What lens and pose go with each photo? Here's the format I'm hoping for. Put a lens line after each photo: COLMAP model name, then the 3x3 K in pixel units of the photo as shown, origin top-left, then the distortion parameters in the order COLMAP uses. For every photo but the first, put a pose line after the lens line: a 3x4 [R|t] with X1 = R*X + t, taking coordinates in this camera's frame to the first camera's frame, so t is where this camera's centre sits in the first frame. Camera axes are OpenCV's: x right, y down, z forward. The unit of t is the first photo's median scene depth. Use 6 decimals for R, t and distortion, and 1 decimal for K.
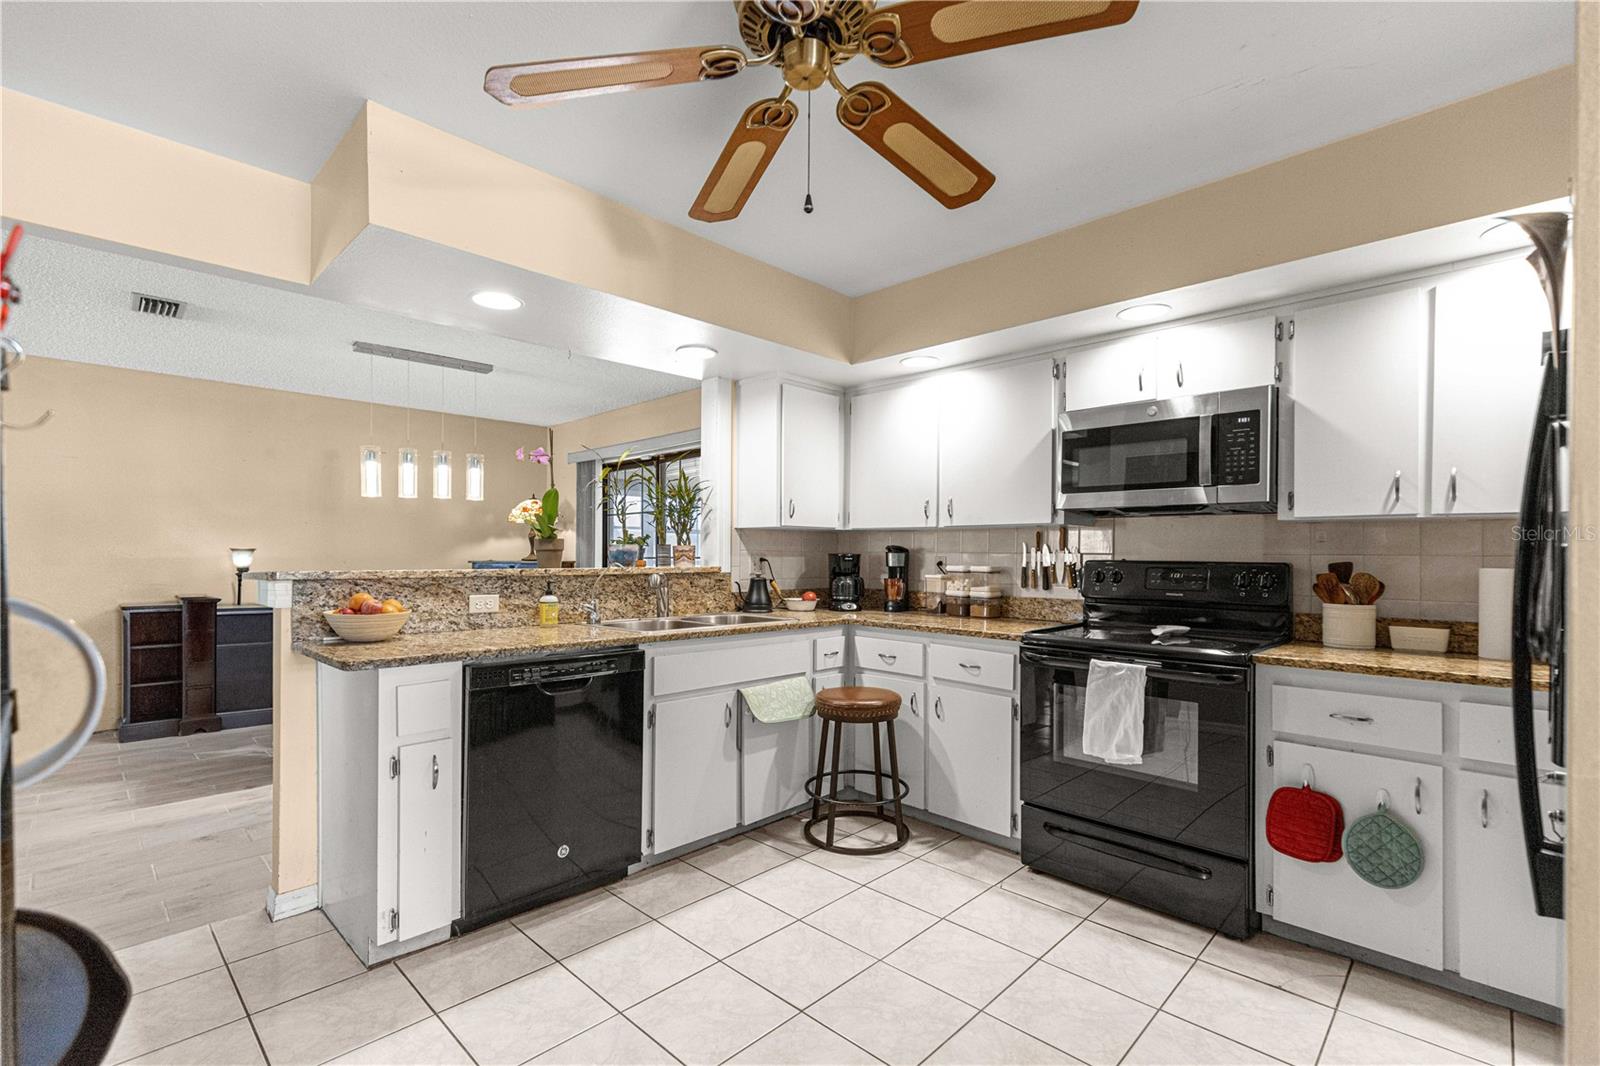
lens RADIAL K [[712.9, 0, 798.2], [0, 712.9, 548.3], [0, 0, 1]] dist [0.012461, -0.000083]
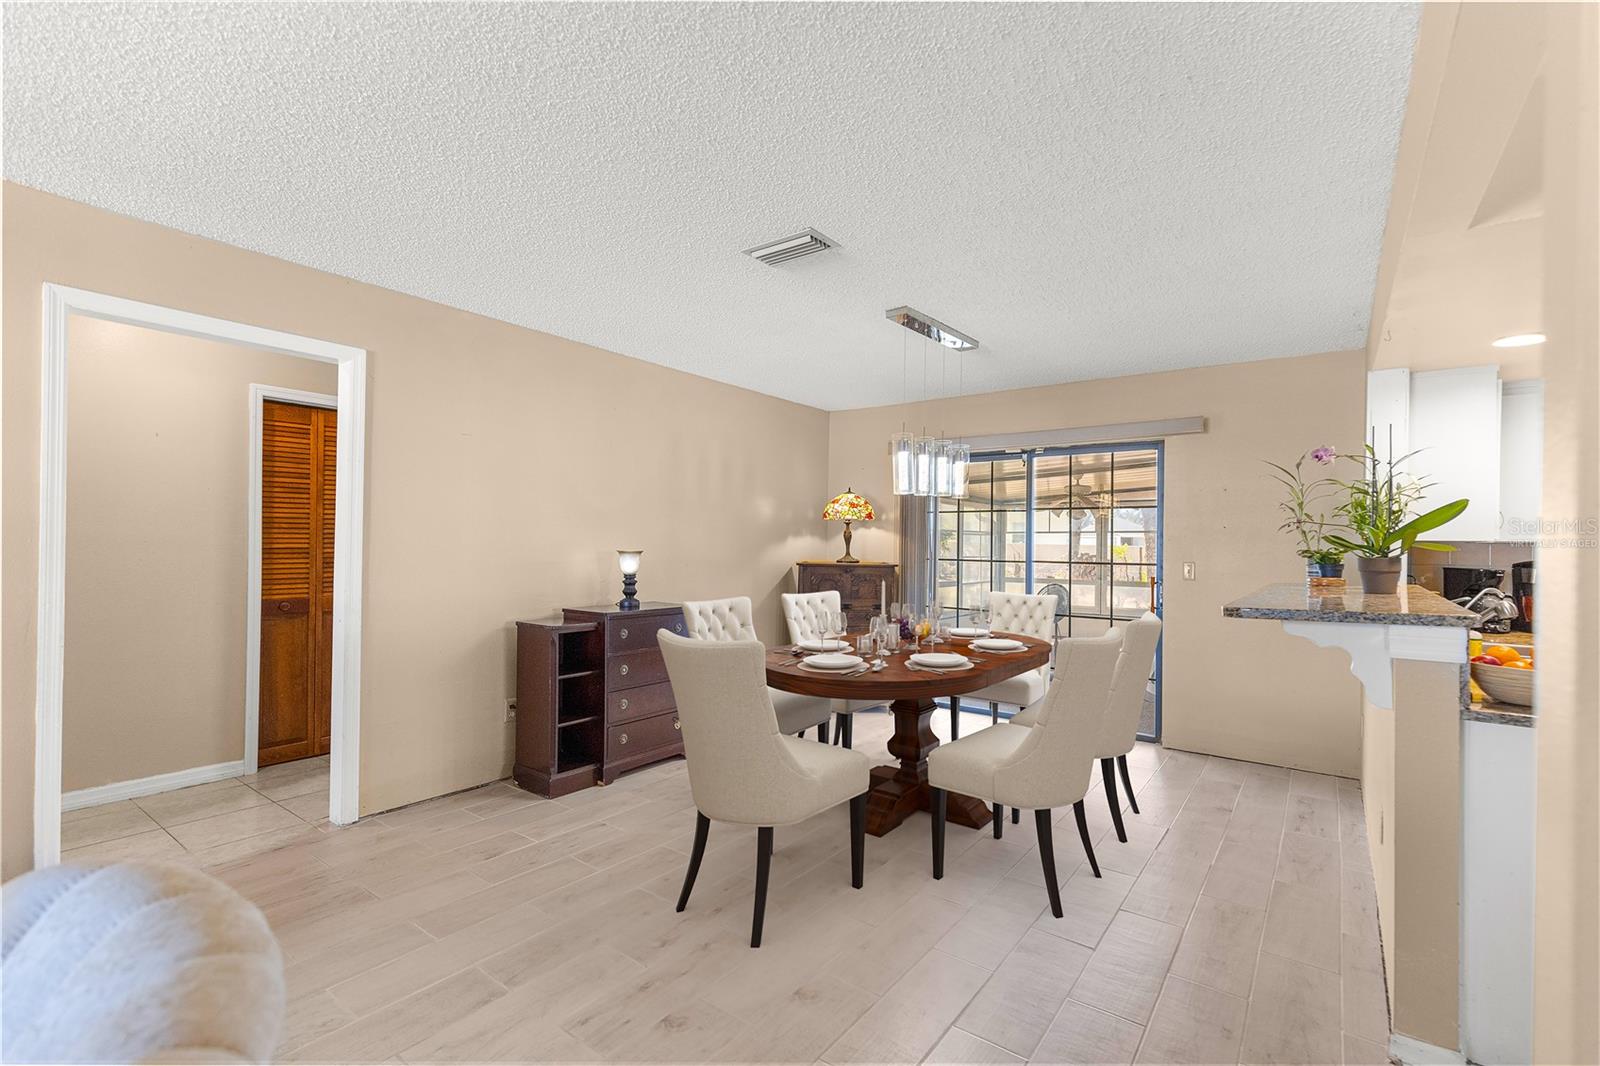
lens RADIAL K [[720.5, 0, 798.0], [0, 720.5, 541.3], [0, 0, 1]] dist [-0.000153, -0.000172]
pose [[0.991743, 0.010102, 0.127840, -1.284272], [-0.011025, 0.999918, 0.006513, -0.033326], [-0.127764, -0.007869, 0.991773, 0.301635]]
